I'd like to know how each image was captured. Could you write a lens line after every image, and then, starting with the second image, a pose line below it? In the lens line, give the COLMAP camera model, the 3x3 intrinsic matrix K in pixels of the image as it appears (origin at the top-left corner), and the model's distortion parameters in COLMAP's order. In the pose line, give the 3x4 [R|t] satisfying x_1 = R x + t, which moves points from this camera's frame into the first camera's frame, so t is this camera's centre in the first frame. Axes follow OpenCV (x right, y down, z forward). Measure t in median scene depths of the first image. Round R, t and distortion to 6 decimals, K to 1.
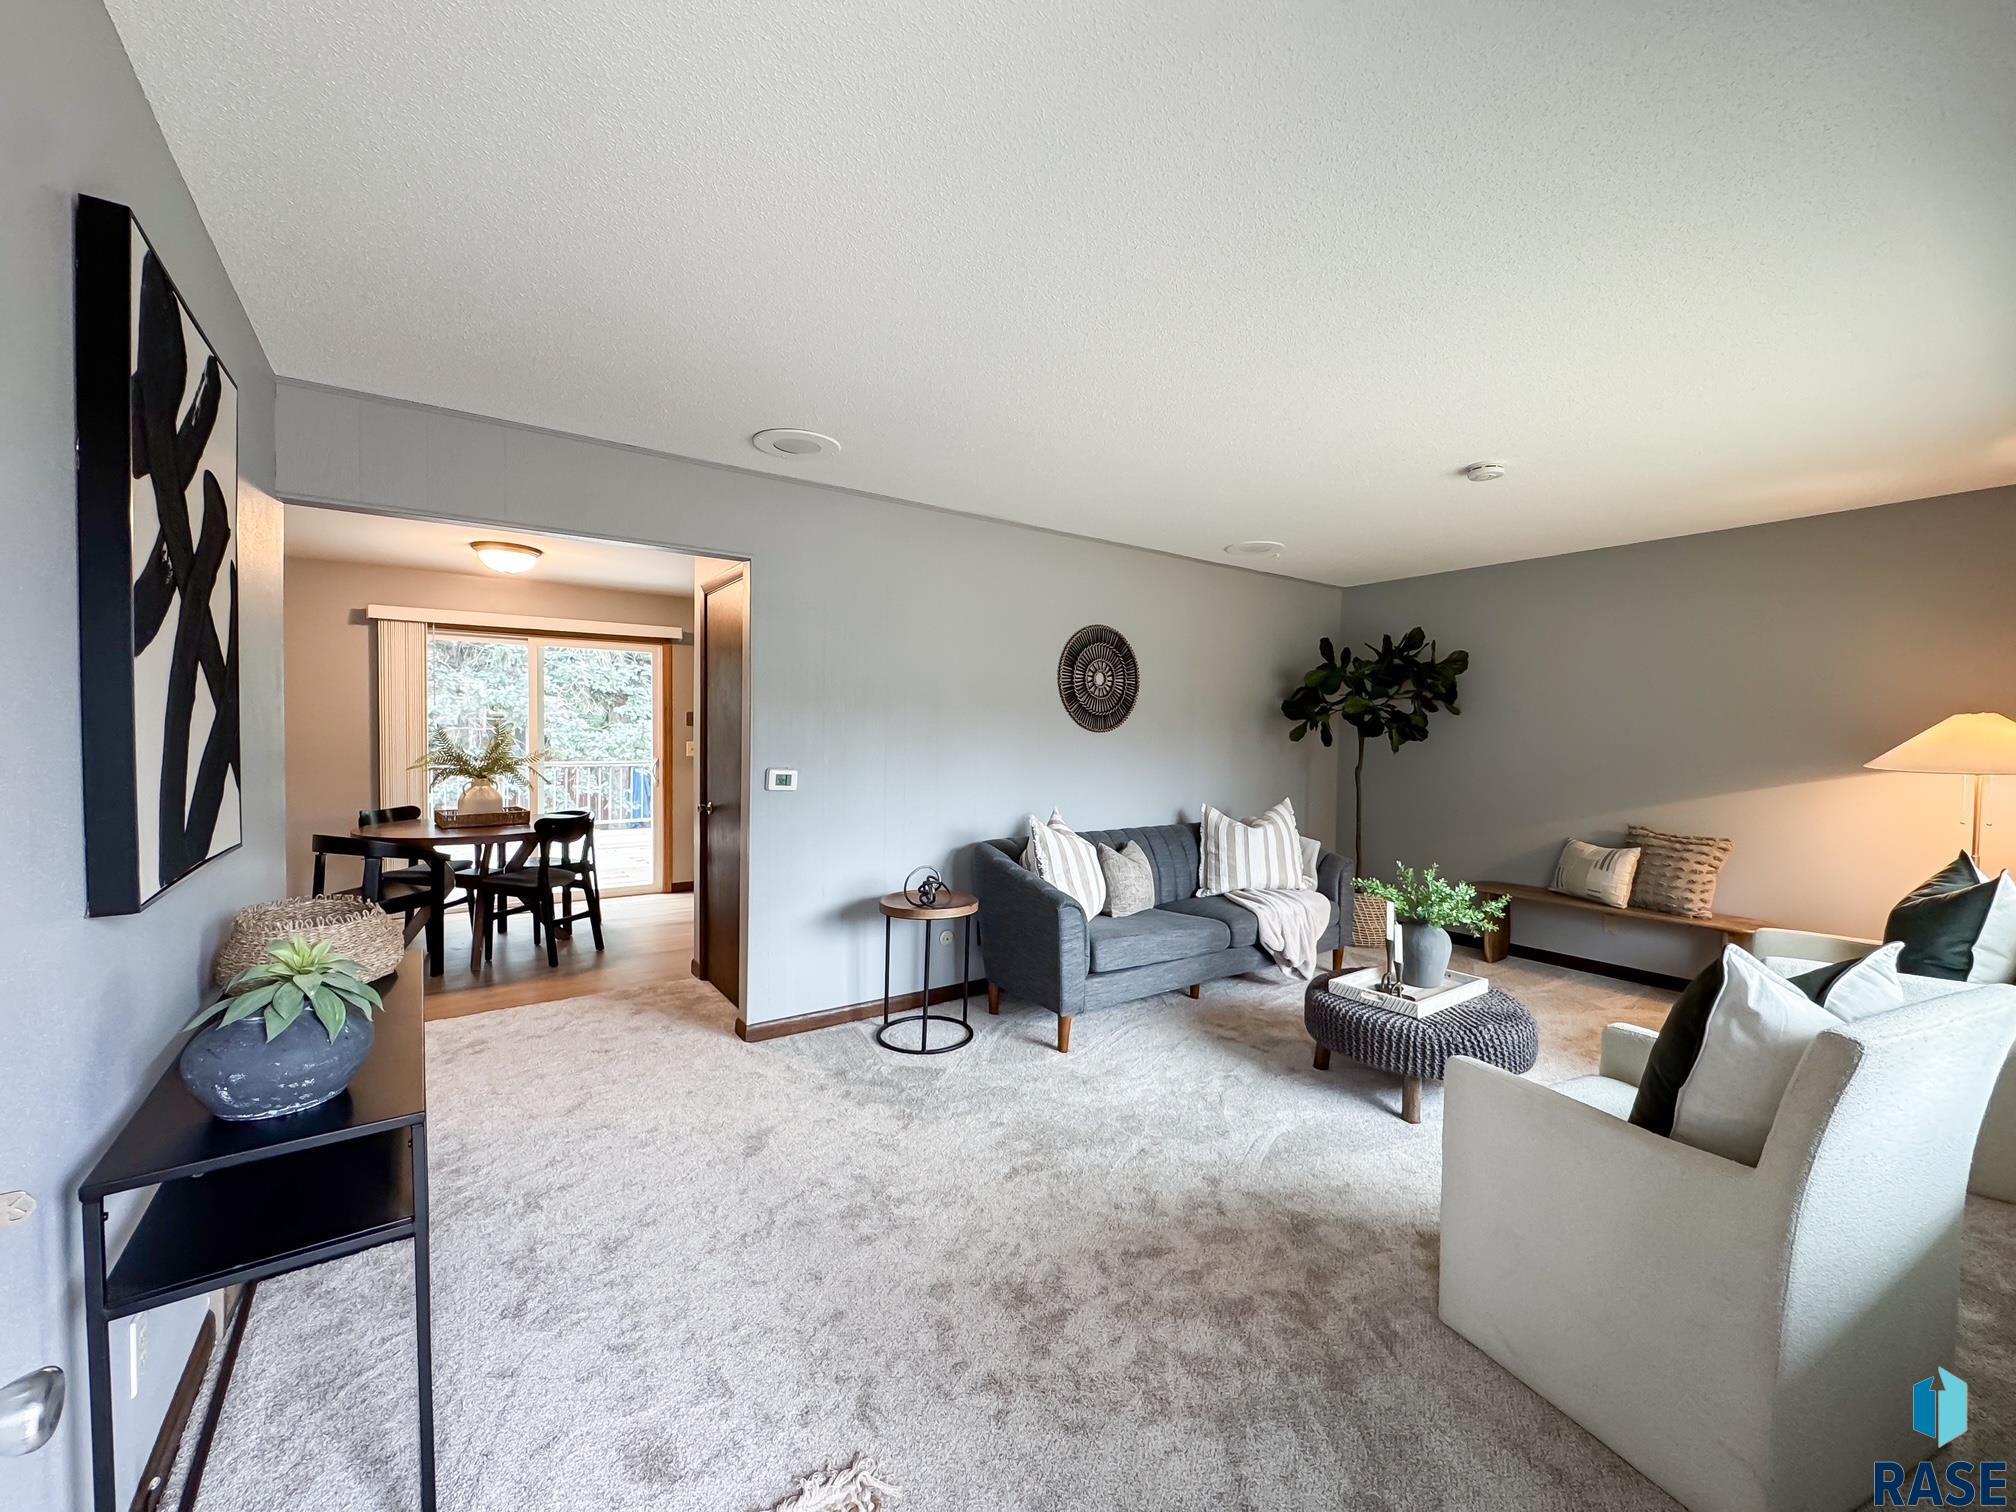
lens RADIAL K [[820.9, 0, 1027.7], [0, 820.9, 746.2], [0, 0, 1]] dist [-0.001299, 0.000392]
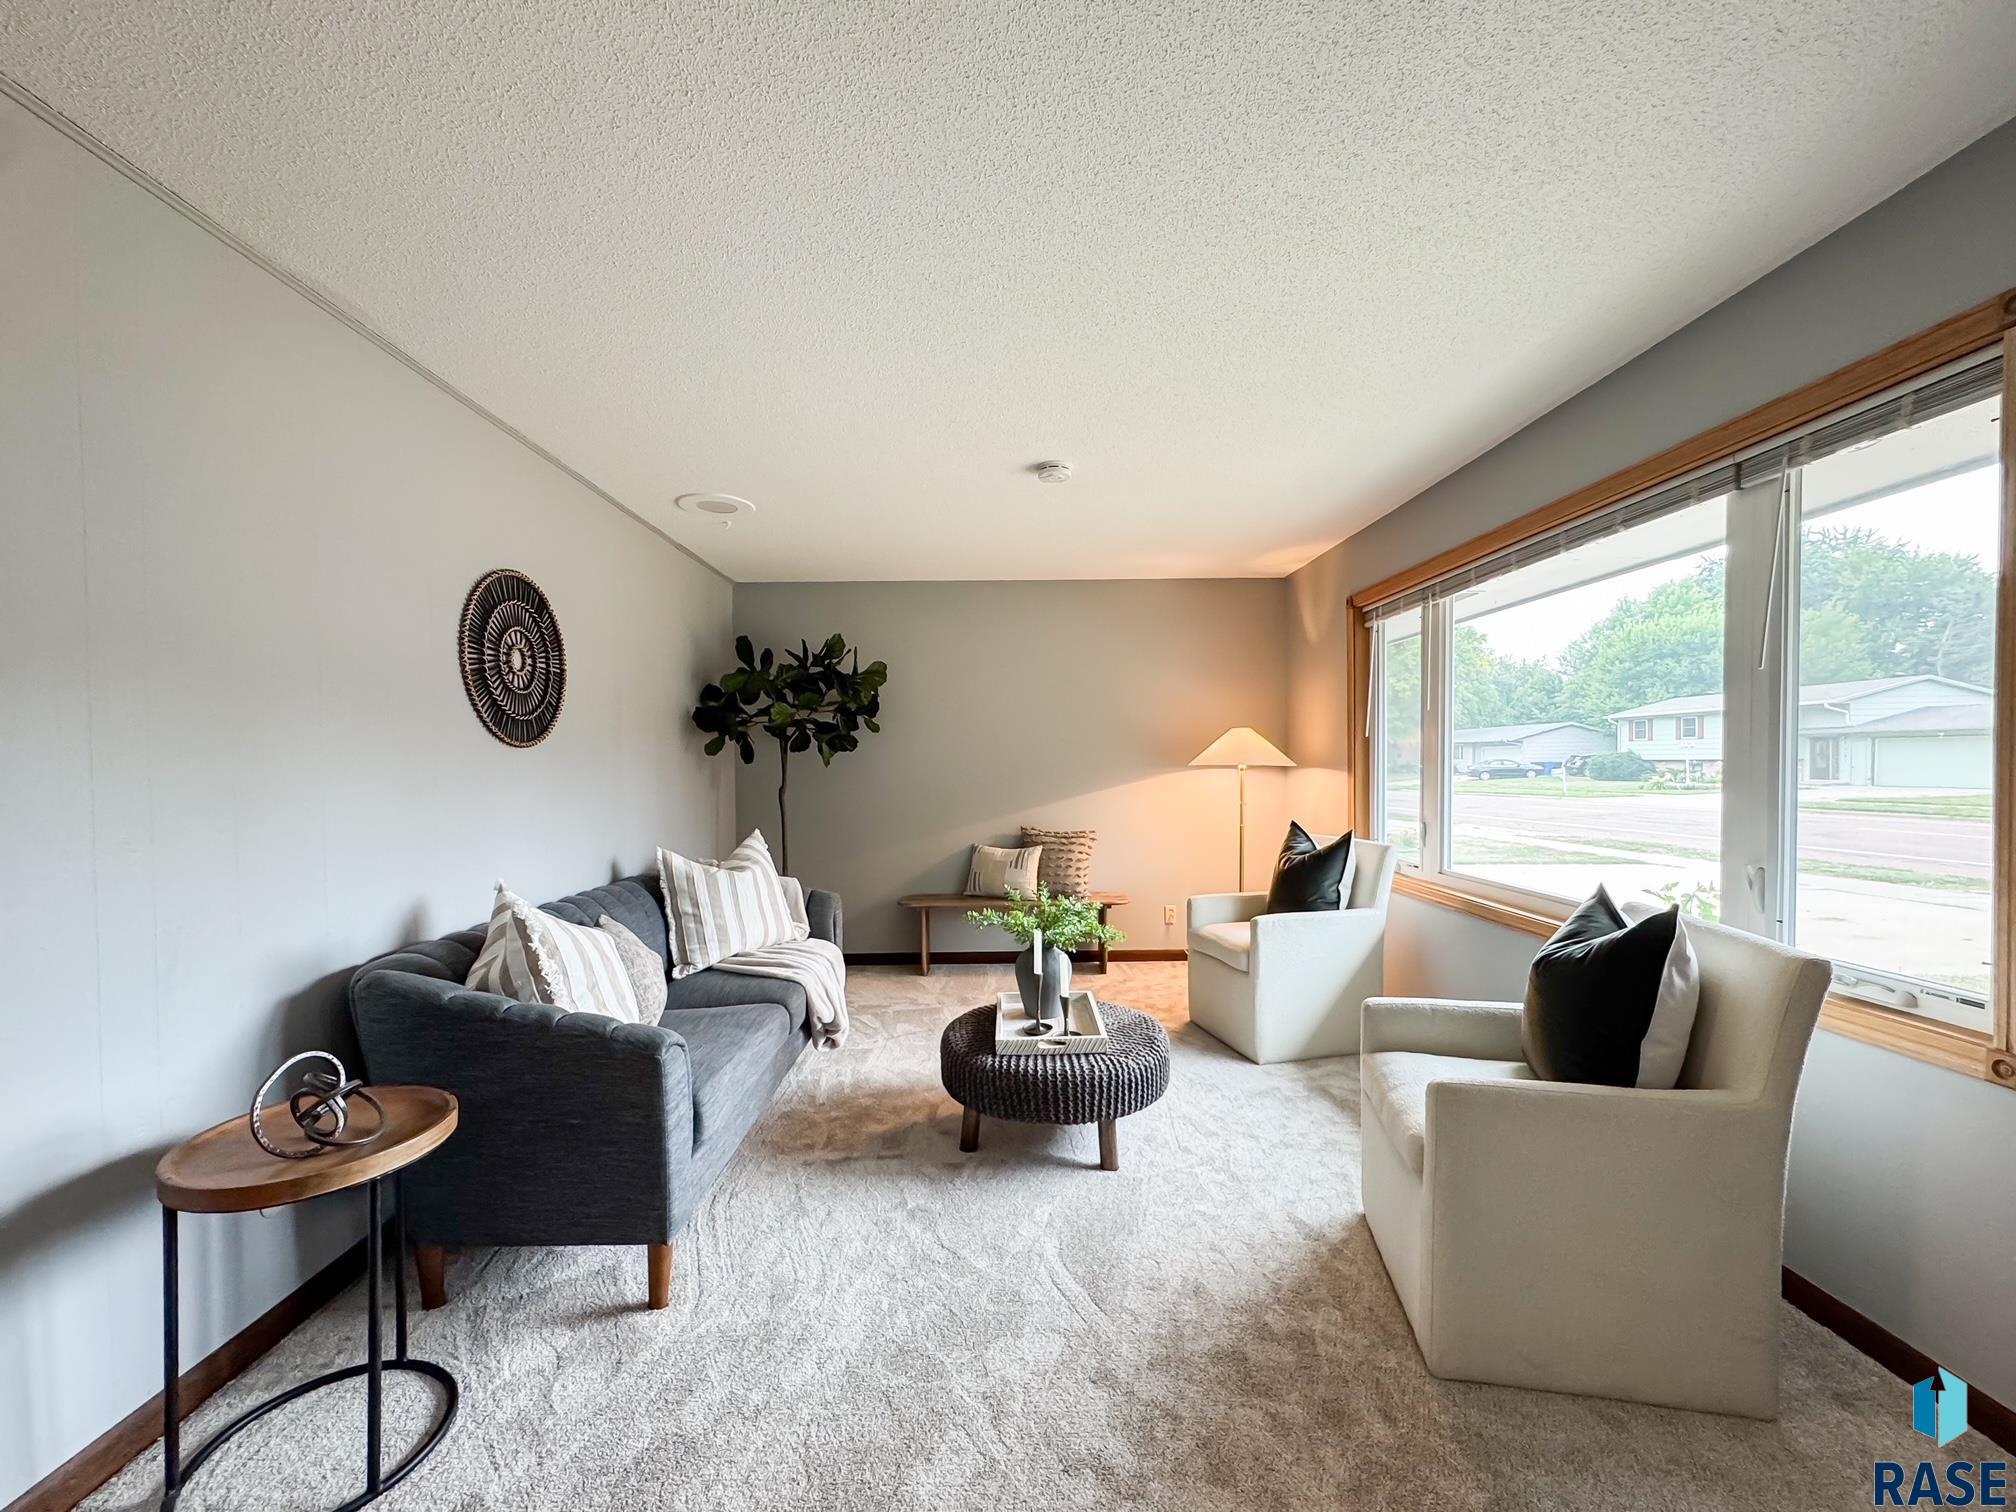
lens RADIAL K [[820.9, 0, 1007.2], [0, 820.9, 767.3], [0, 0, 1]] dist [-0.001299, 0.000392]
pose [[0.577197, -0.023762, 0.816259, -0.202714], [0.028646, 0.999551, 0.008841, 0.003158], [-0.816102, 0.018280, 0.577619, 0.354183]]
